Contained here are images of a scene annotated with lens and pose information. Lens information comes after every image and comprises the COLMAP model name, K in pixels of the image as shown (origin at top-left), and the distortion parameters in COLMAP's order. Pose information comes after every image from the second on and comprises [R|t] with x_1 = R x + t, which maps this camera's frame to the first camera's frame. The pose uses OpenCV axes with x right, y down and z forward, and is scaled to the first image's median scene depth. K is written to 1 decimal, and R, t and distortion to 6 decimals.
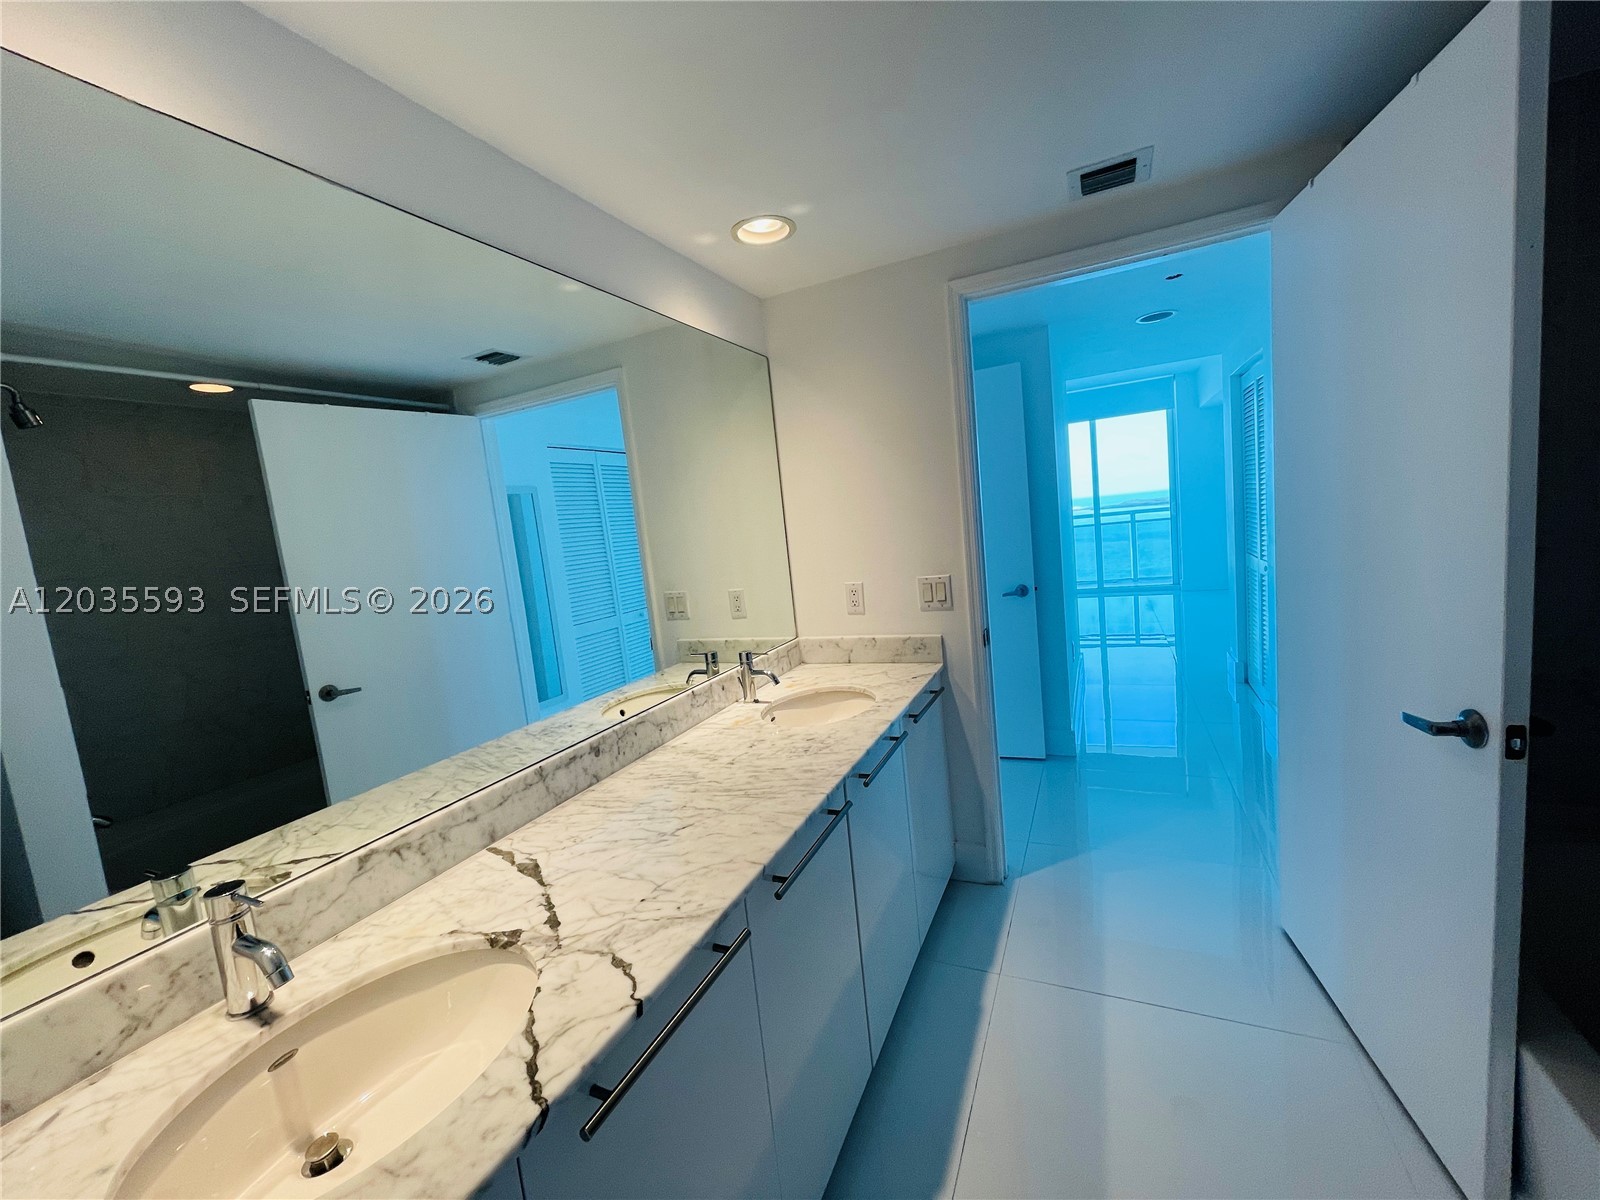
lens RADIAL K [[648.3, 0, 794.0], [0, 648.3, 595.7], [0, 0, 1]] dist [-0.002238, -0.000443]
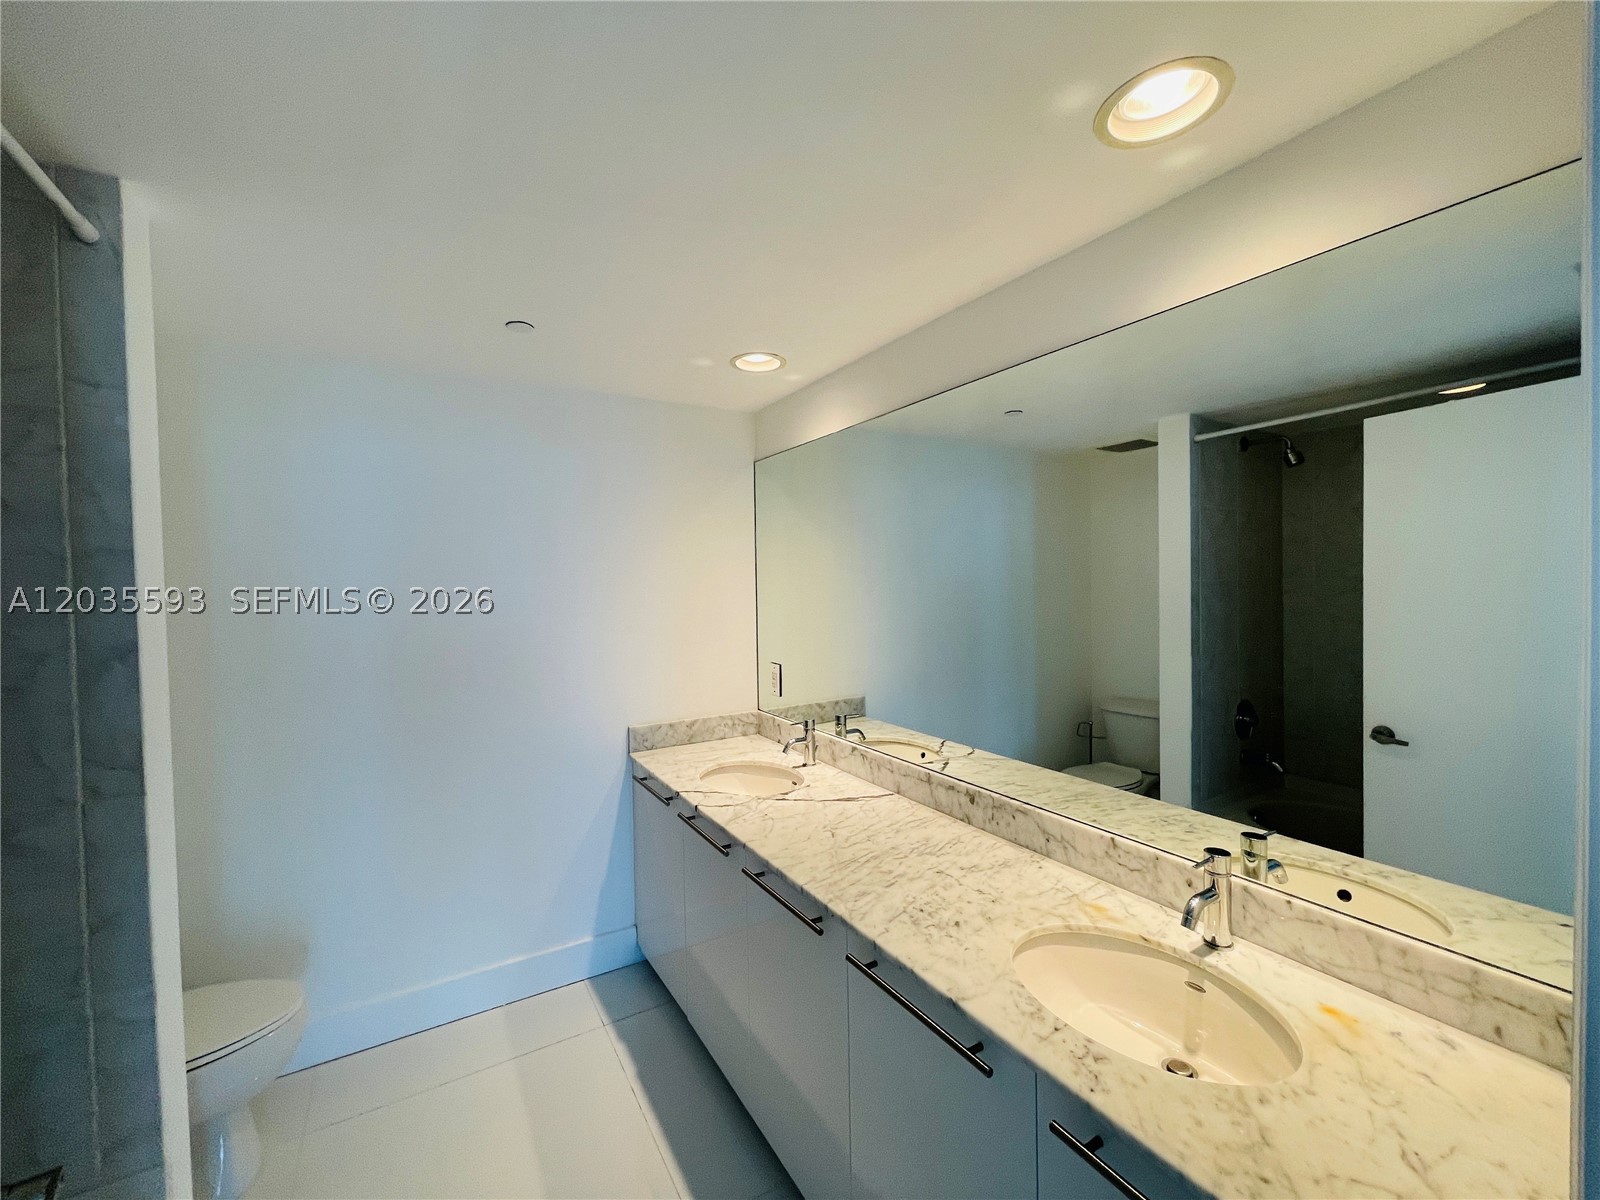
lens RADIAL K [[648.3, 0, 794.0], [0, 648.3, 595.7], [0, 0, 1]] dist [-0.002238, -0.000443]
pose [[-0.557703, 0.130348, -0.819742, 0.766110], [-0.018182, 0.985437, 0.169065, -0.301805], [0.829841, 0.109193, -0.547212, 1.342999]]
